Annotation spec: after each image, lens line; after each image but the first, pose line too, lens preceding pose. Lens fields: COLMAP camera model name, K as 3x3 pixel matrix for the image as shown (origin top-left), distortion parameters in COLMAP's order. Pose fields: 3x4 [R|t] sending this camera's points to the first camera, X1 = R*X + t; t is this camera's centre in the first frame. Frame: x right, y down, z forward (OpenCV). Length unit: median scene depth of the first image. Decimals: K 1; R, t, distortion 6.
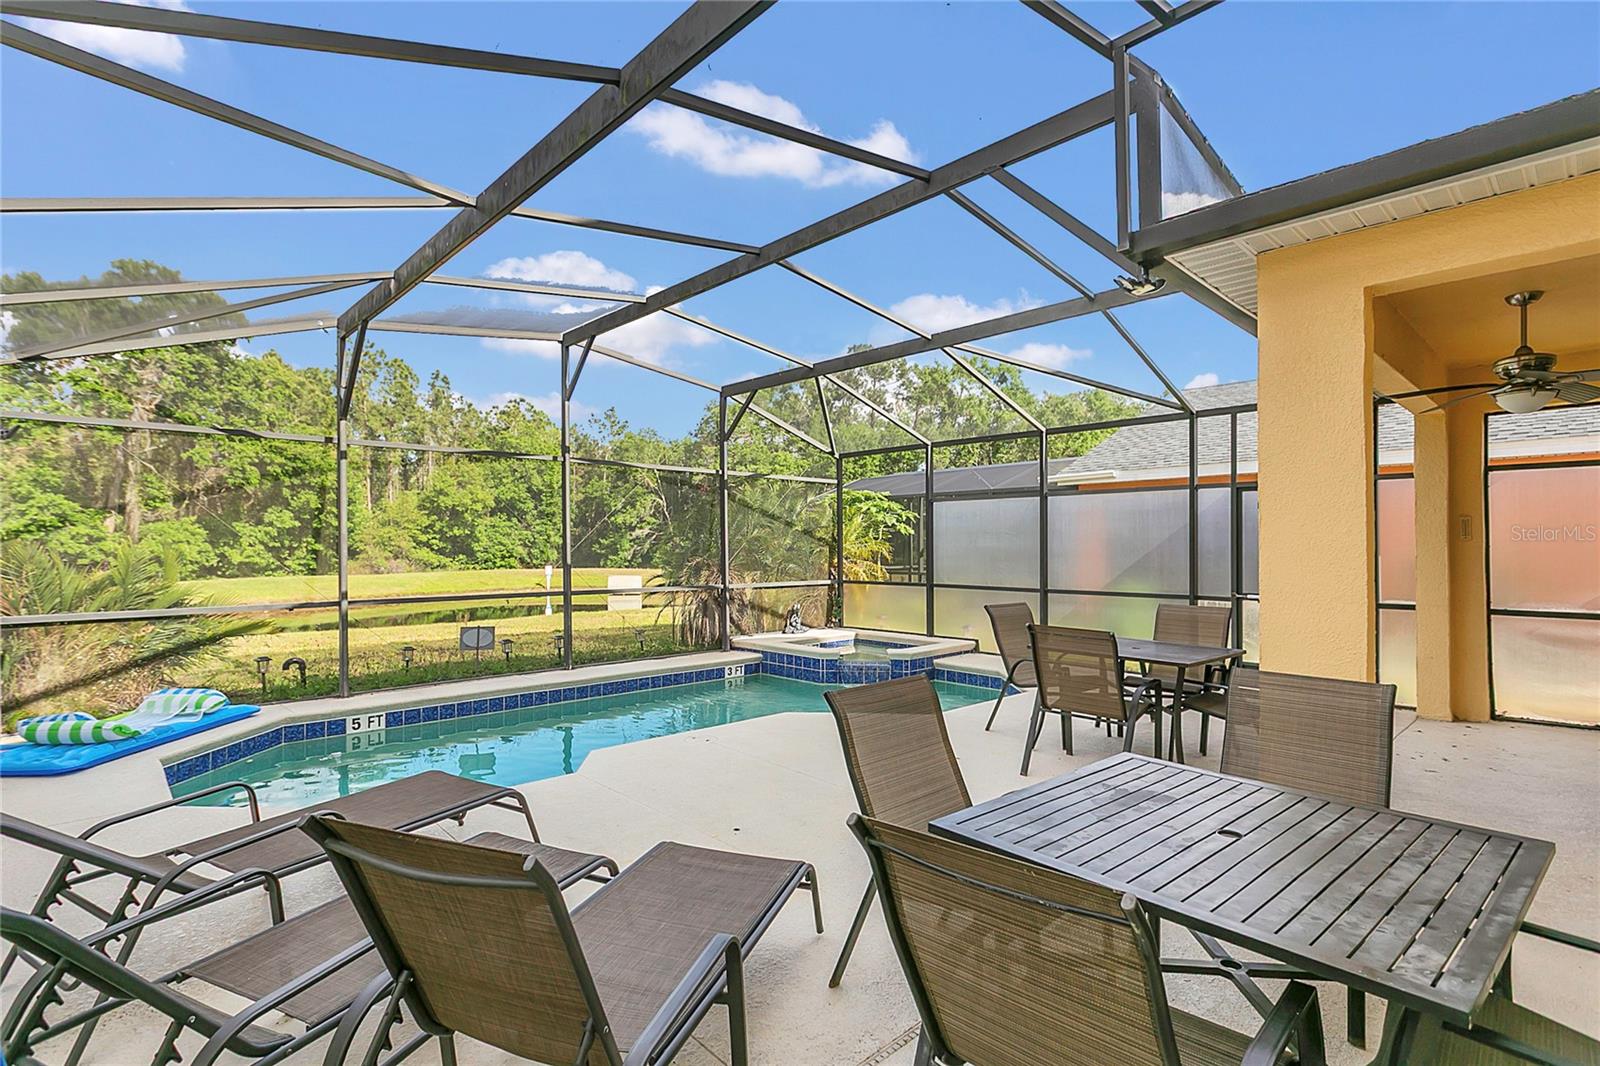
lens RADIAL K [[794.0, 0, 800.0], [0, 794.0, 533.0], [0, 0, 1]] dist [-0.000706, -0.000477]
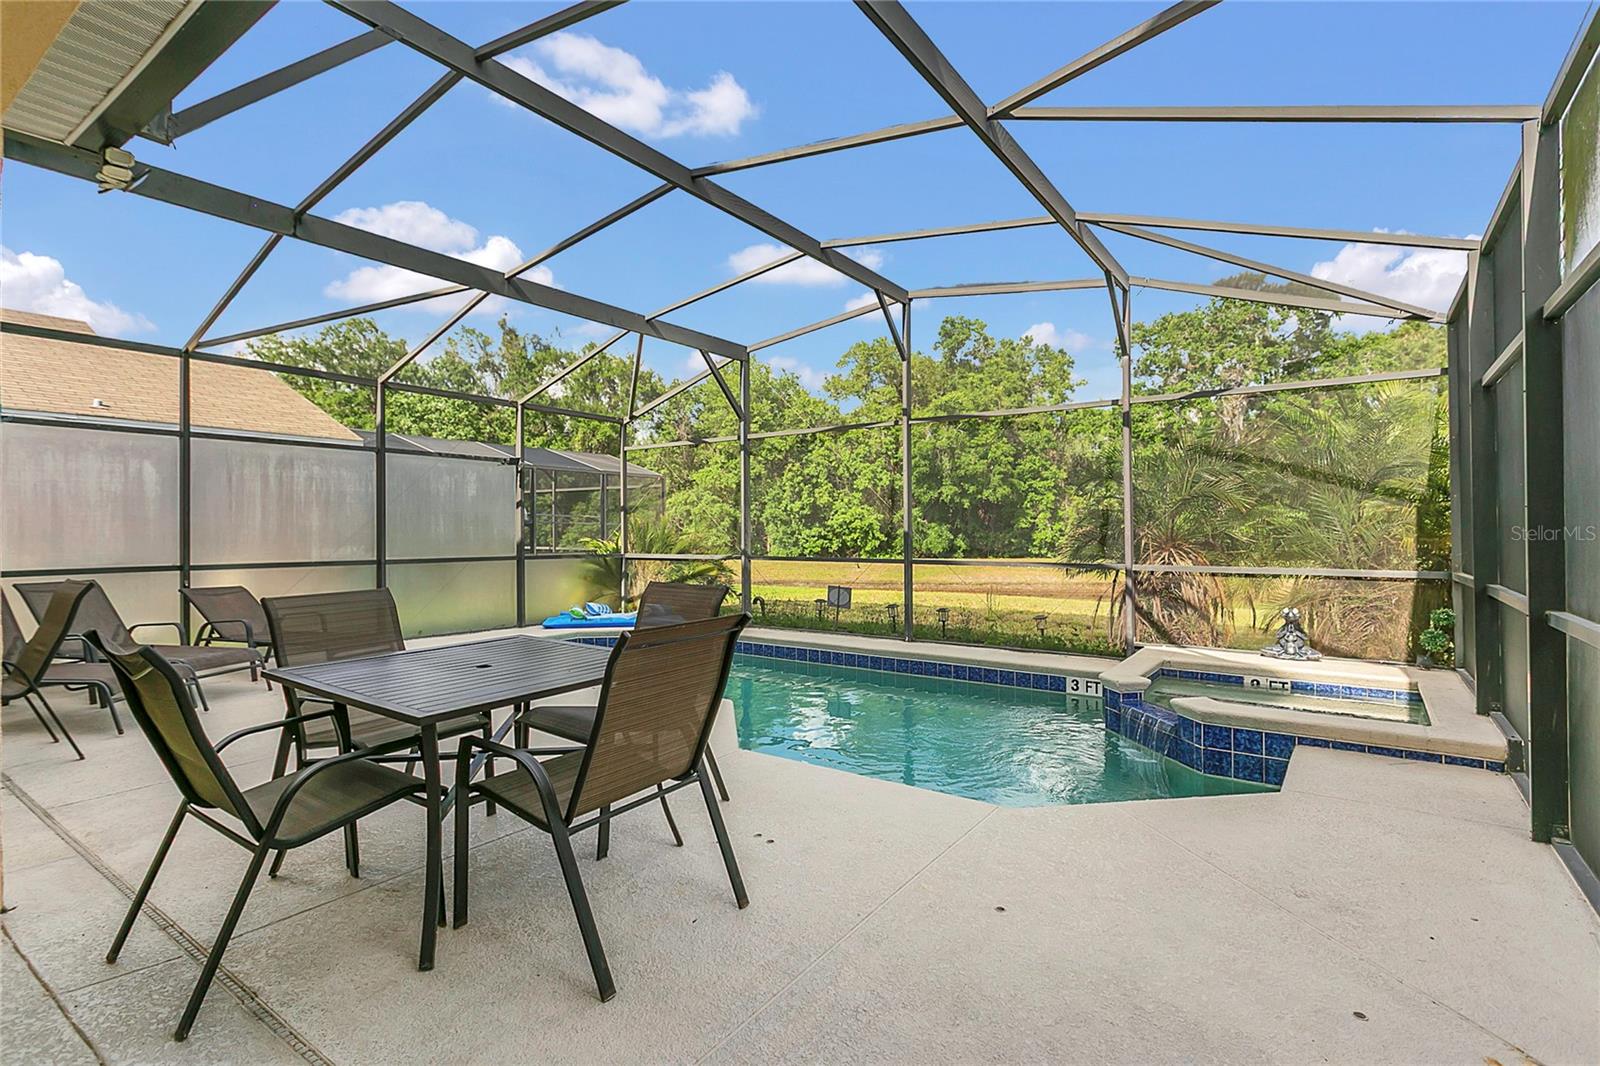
lens RADIAL K [[781.4, 0, 800.0], [0, 781.4, 533.0], [0, 0, 1]] dist [0.000161, 0.000357]
pose [[0.229172, 0.013305, -0.973295, 0.739387], [0.013741, 0.999763, 0.016903, 0.025362], [0.973289, -0.017247, 0.228934, 0.790437]]
